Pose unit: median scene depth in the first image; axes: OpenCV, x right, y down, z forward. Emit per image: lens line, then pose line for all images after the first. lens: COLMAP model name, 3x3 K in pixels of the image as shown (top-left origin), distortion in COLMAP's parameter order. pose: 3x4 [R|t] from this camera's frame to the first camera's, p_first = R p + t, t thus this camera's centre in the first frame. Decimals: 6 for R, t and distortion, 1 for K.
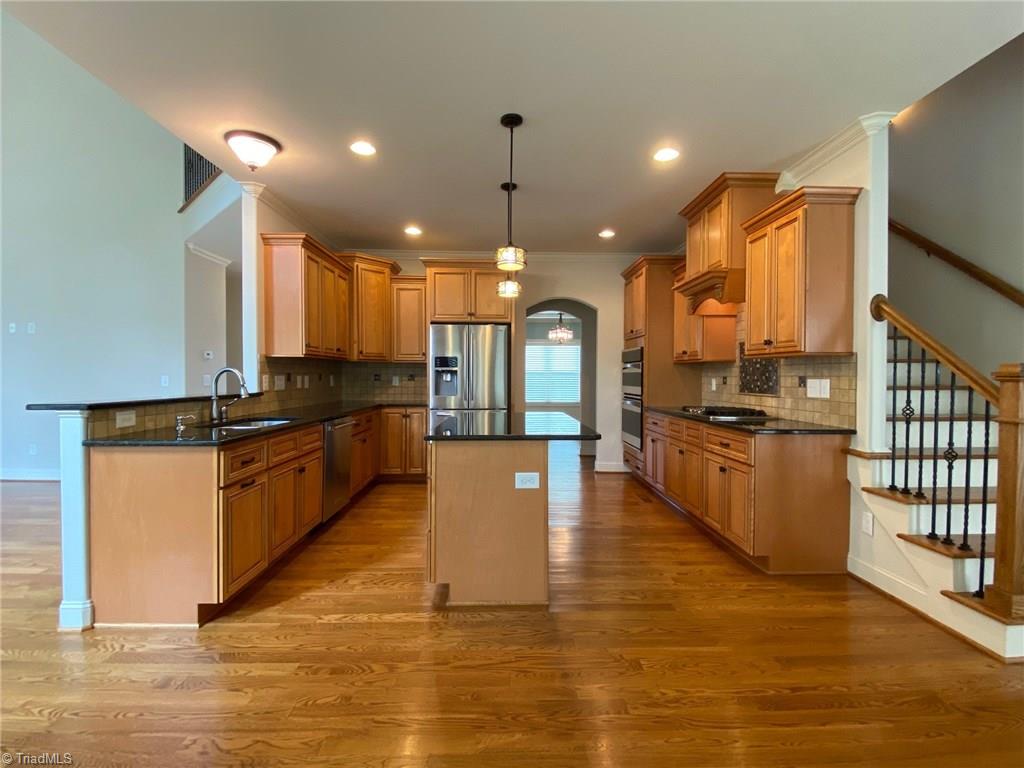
lens RADIAL K [[462.1, 0, 509.7], [0, 462.1, 381.8], [0, 0, 1]] dist [0.039772, -0.030176]
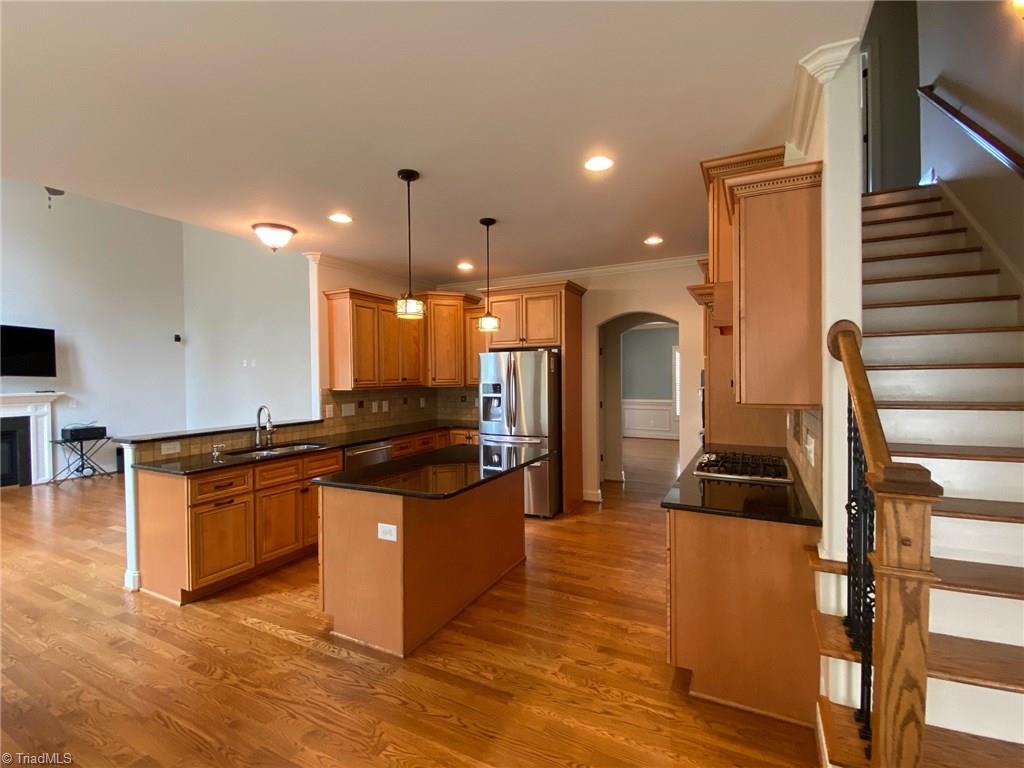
lens RADIAL K [[462.1, 0, 509.7], [0, 462.1, 381.8], [0, 0, 1]] dist [0.039772, -0.030176]
pose [[0.881578, -0.006532, -0.471993, 0.624591], [0.007212, 0.999974, -0.000368, -0.093593], [0.471983, -0.003079, 0.881602, 0.181864]]
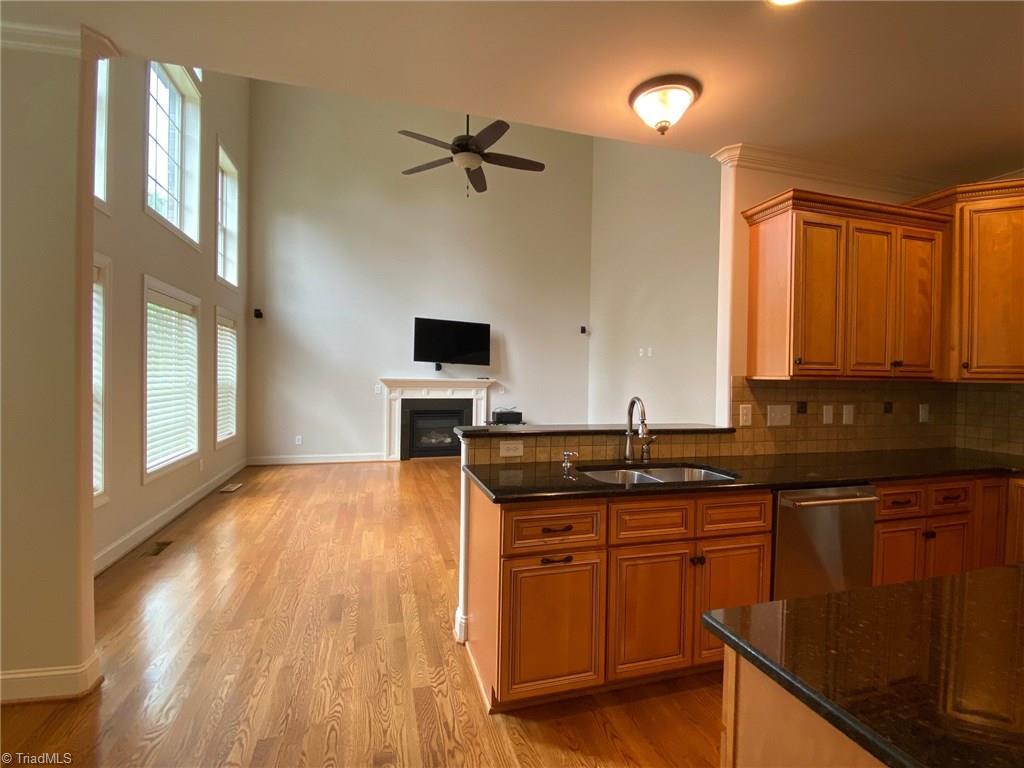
lens RADIAL K [[466.6, 0, 509.3], [0, 466.6, 380.3], [0, 0, 1]] dist [0.023276, -0.030686]
pose [[0.257585, 0.006292, -0.966235, 0.112344], [-0.028251, 0.999600, -0.001023, -0.052324], [0.965842, 0.027561, 0.257660, 0.592801]]
